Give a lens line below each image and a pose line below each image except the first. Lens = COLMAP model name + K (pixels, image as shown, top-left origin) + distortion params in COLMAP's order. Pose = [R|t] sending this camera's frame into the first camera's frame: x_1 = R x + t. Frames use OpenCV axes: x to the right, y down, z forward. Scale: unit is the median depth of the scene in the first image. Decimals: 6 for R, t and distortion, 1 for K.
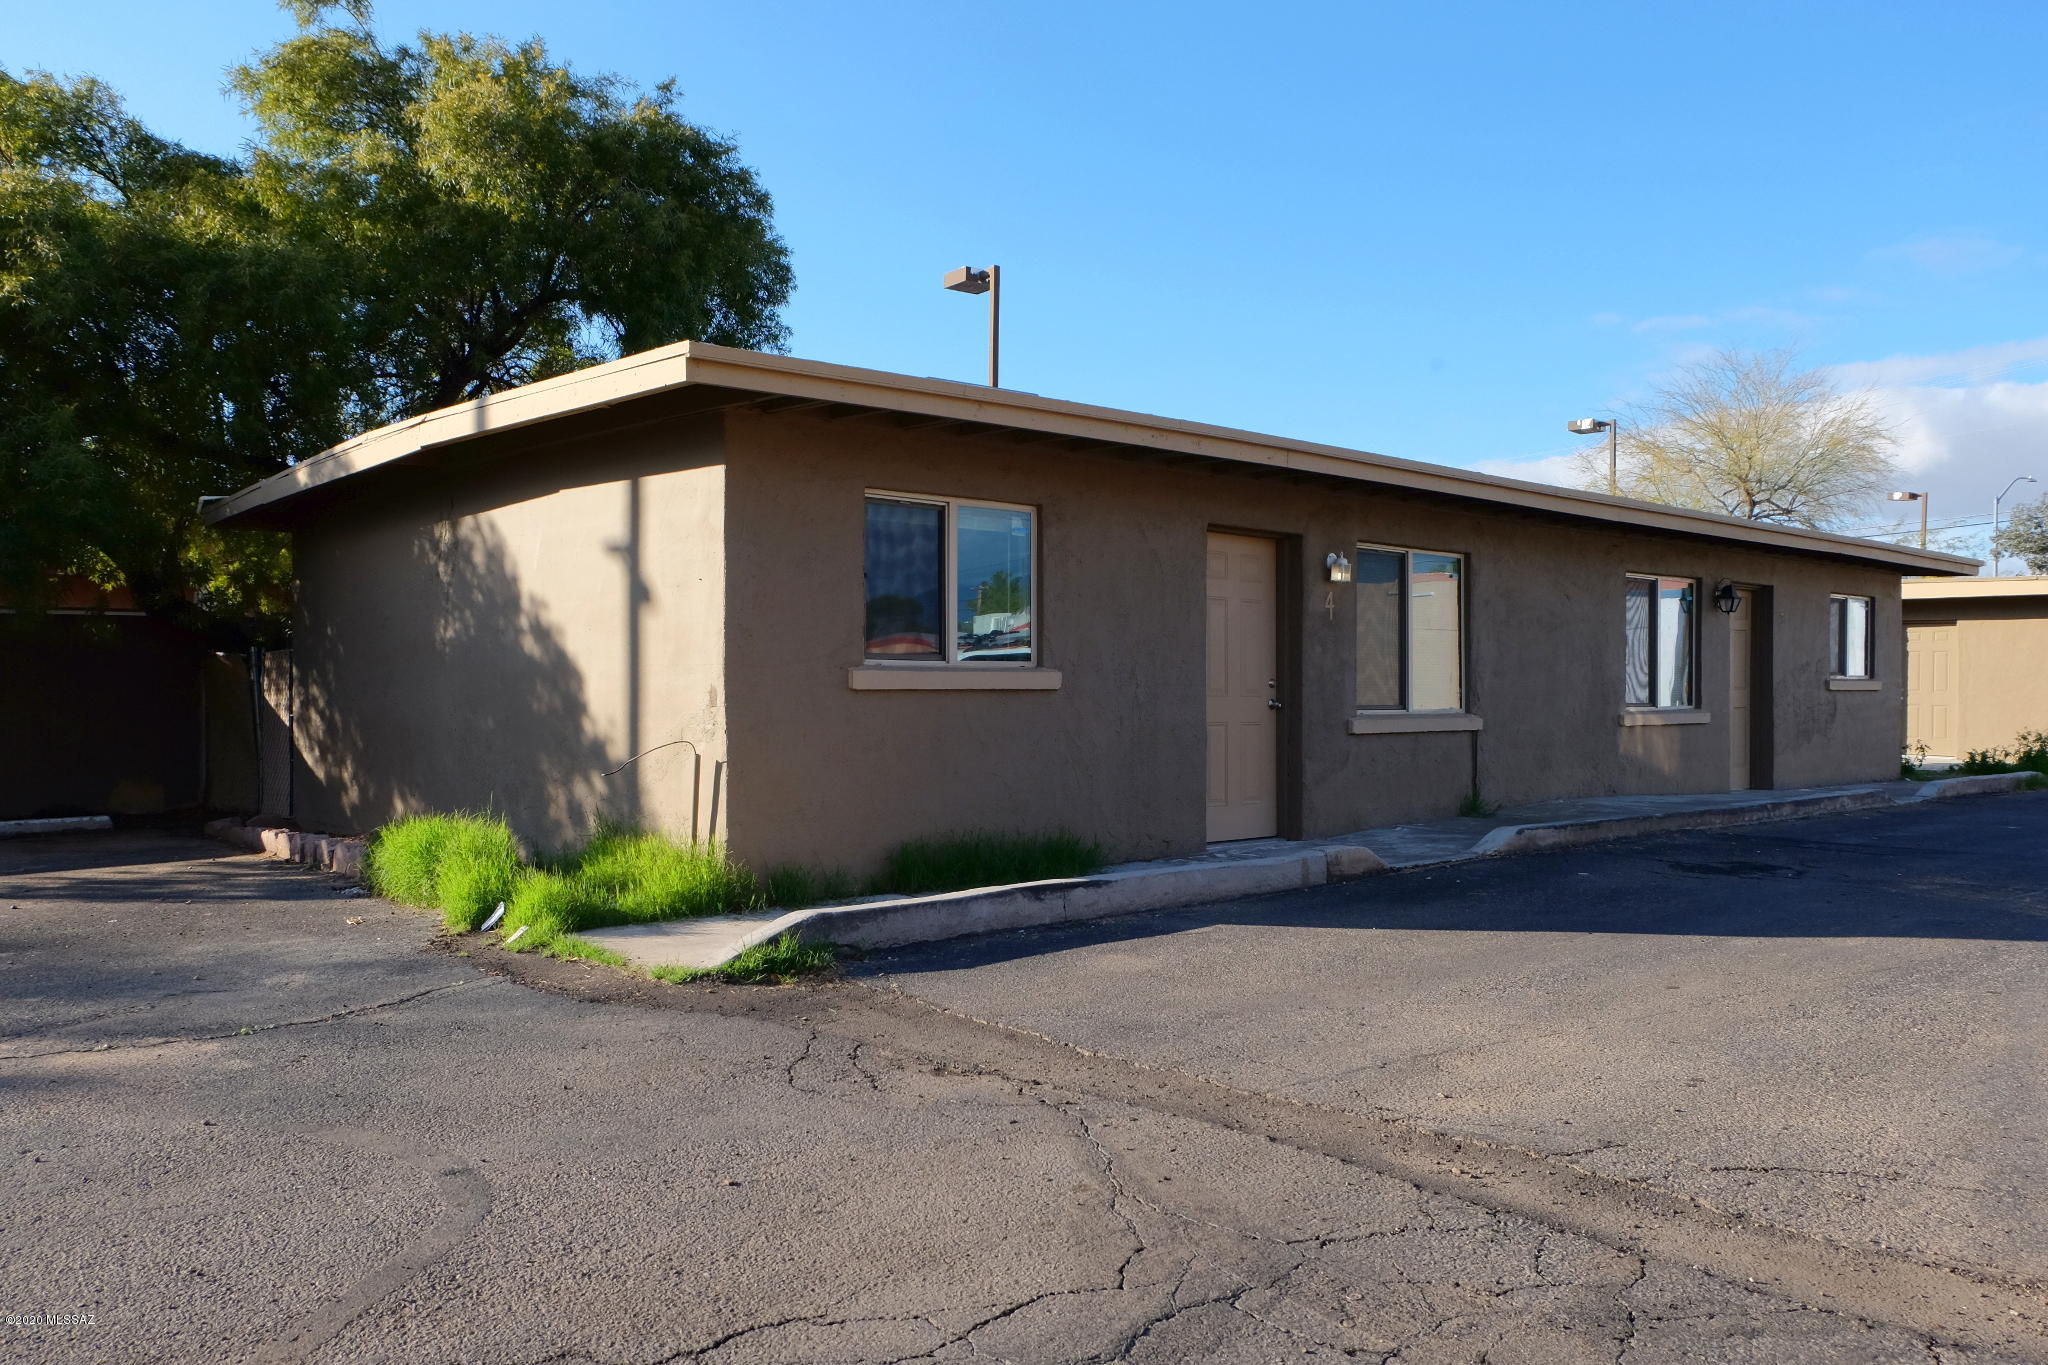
lens RADIAL K [[1493.9, 0, 1023.0], [0, 1493.9, 676.4], [0, 0, 1]] dist [-0.012799, 0.022367]
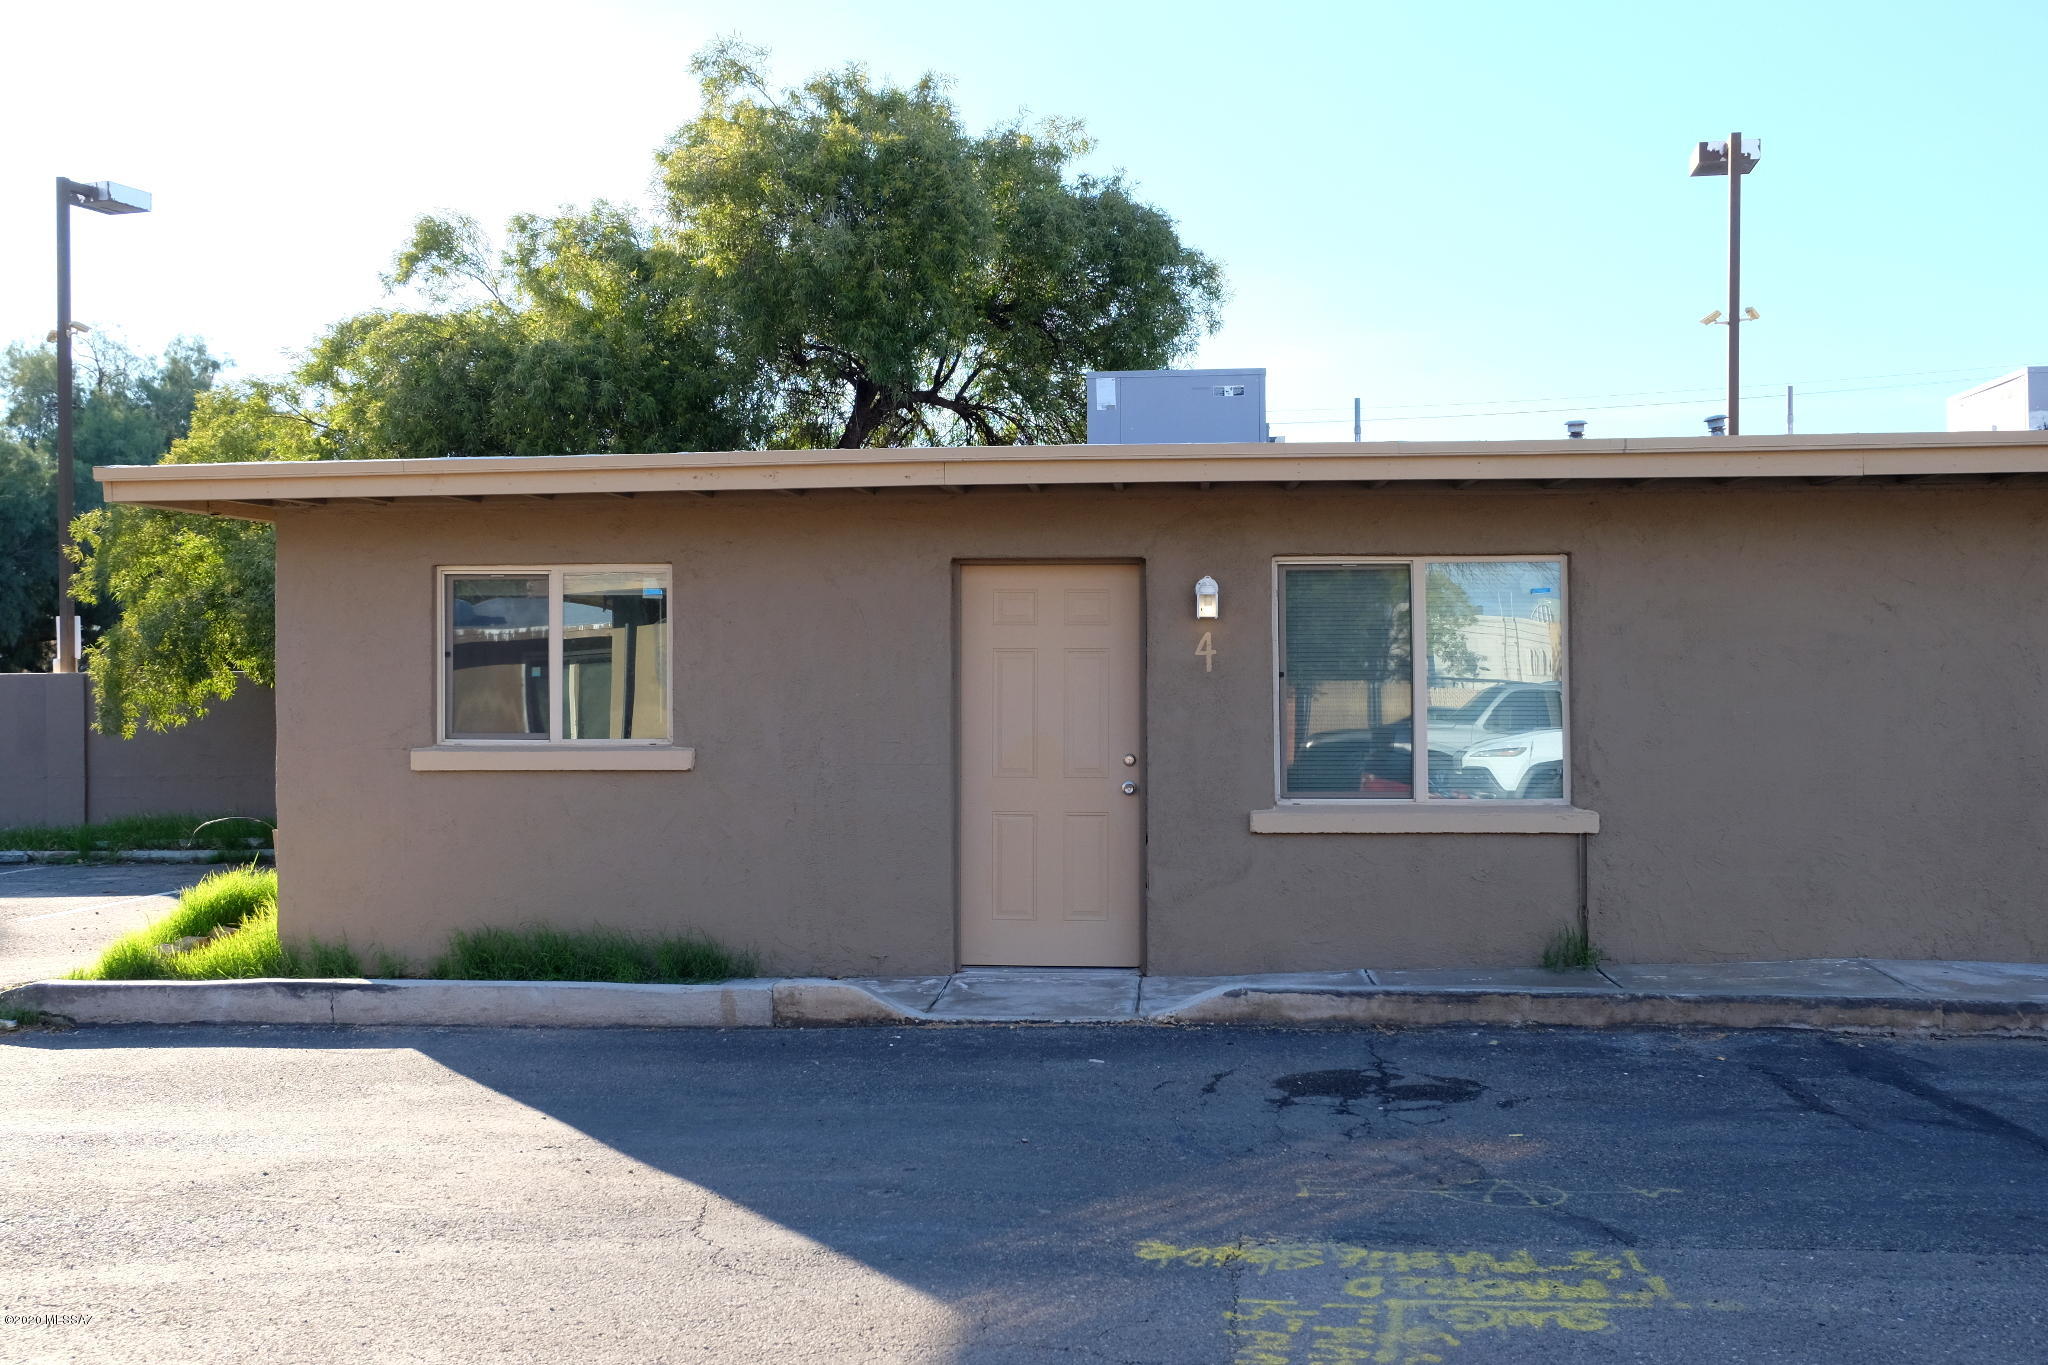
lens RADIAL K [[1846.5, 0, 1024.0], [0, 1846.5, 693.8], [0, 0, 1]] dist [-0.005628, 0.013248]
pose [[0.700769, -0.008690, -0.713336, 0.967202], [0.010160, 0.999946, -0.002200, -0.032893], [0.713316, -0.005706, 0.700819, 0.398847]]
